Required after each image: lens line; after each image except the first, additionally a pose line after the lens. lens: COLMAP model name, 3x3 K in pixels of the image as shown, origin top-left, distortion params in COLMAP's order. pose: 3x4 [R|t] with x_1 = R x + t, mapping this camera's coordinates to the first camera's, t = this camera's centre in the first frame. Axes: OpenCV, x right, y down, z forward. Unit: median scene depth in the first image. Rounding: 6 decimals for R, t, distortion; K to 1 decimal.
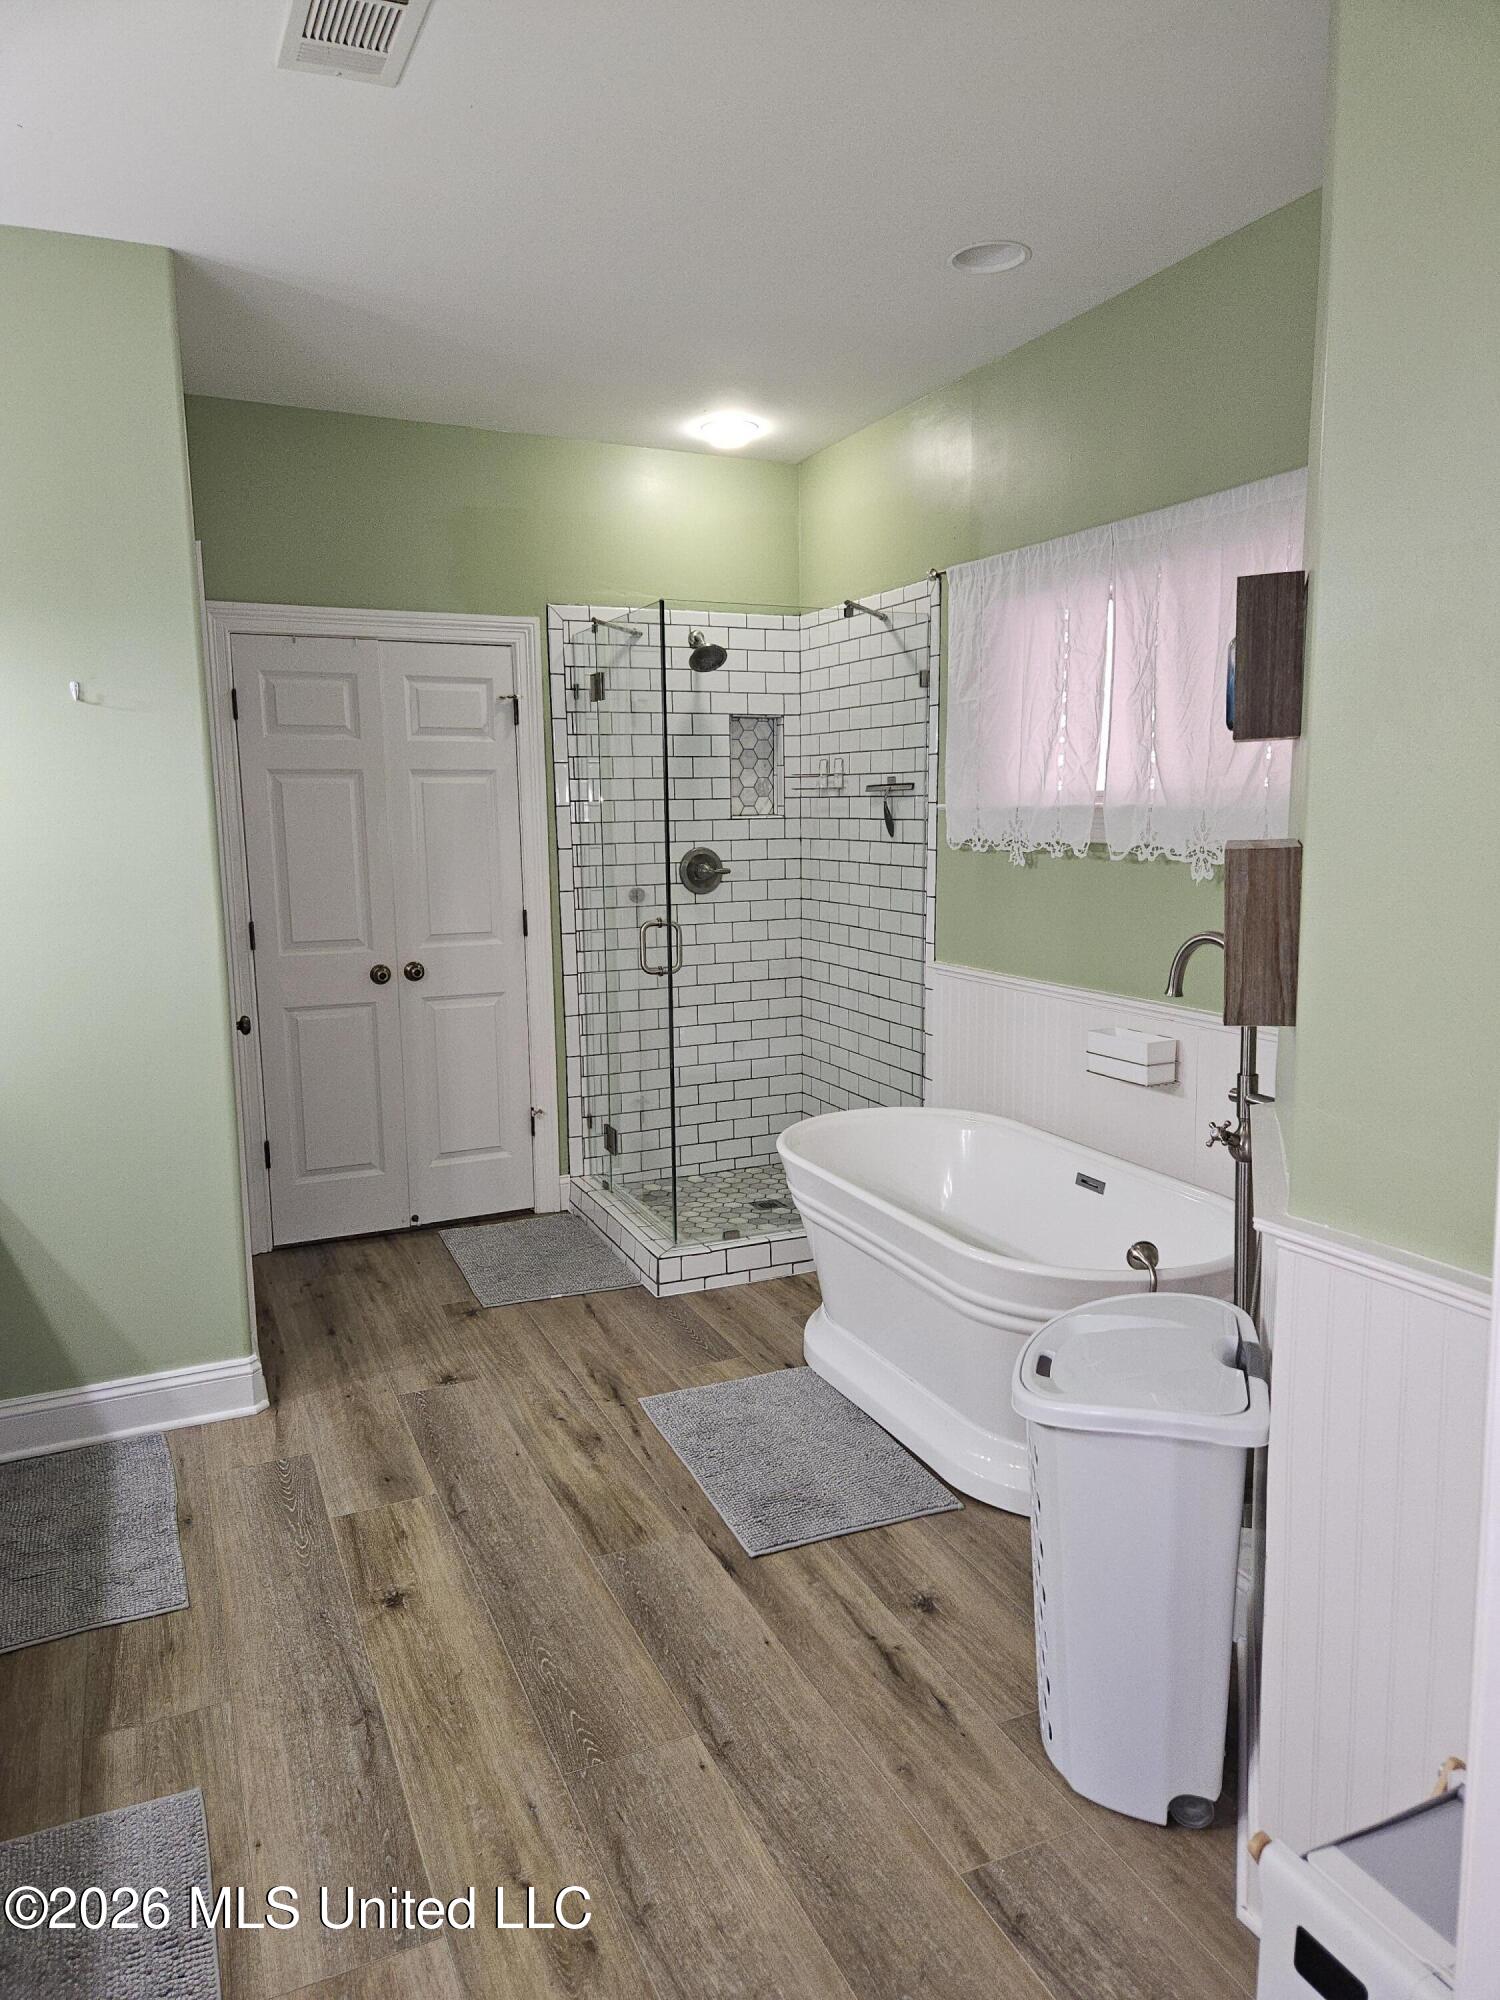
lens RADIAL K [[1333.4, 0, 757.3], [0, 1333.4, 1000.6], [0, 0, 1]] dist [0.086258, -0.078208]
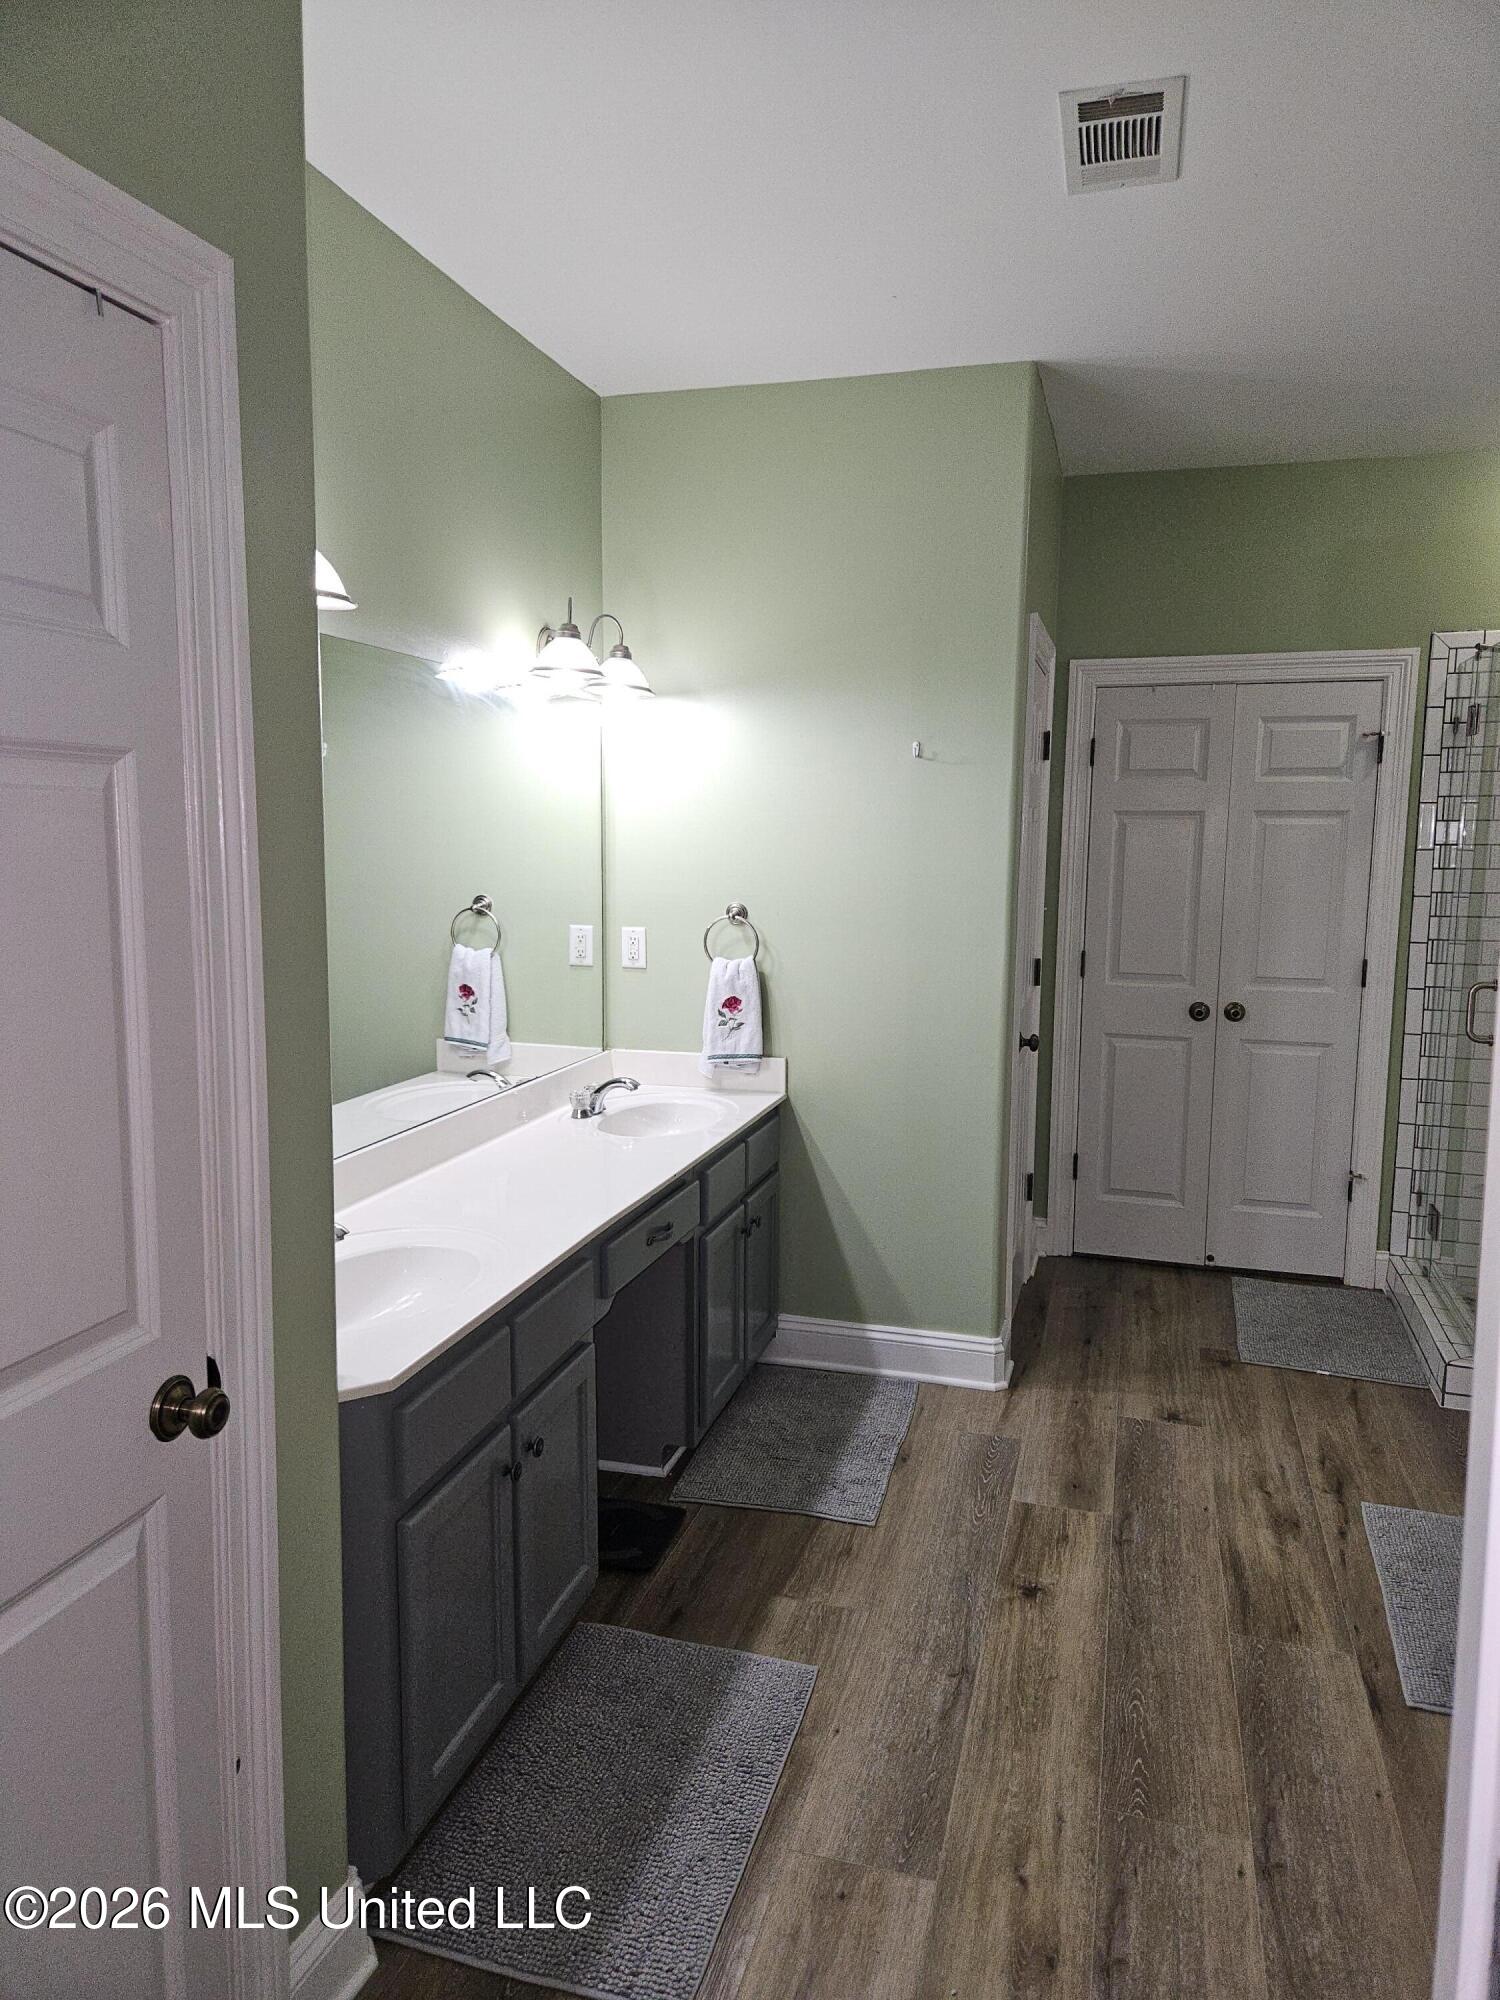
lens RADIAL K [[1335.9, 0, 775.3], [0, 1335.9, 993.8], [0, 0, 1]] dist [0.087433, -0.079646]
pose [[0.766251, 0.097779, -0.635058, 0.158215], [-0.116151, 0.993149, 0.012768, -0.011245], [0.631956, 0.063979, 0.772359, 0.013207]]
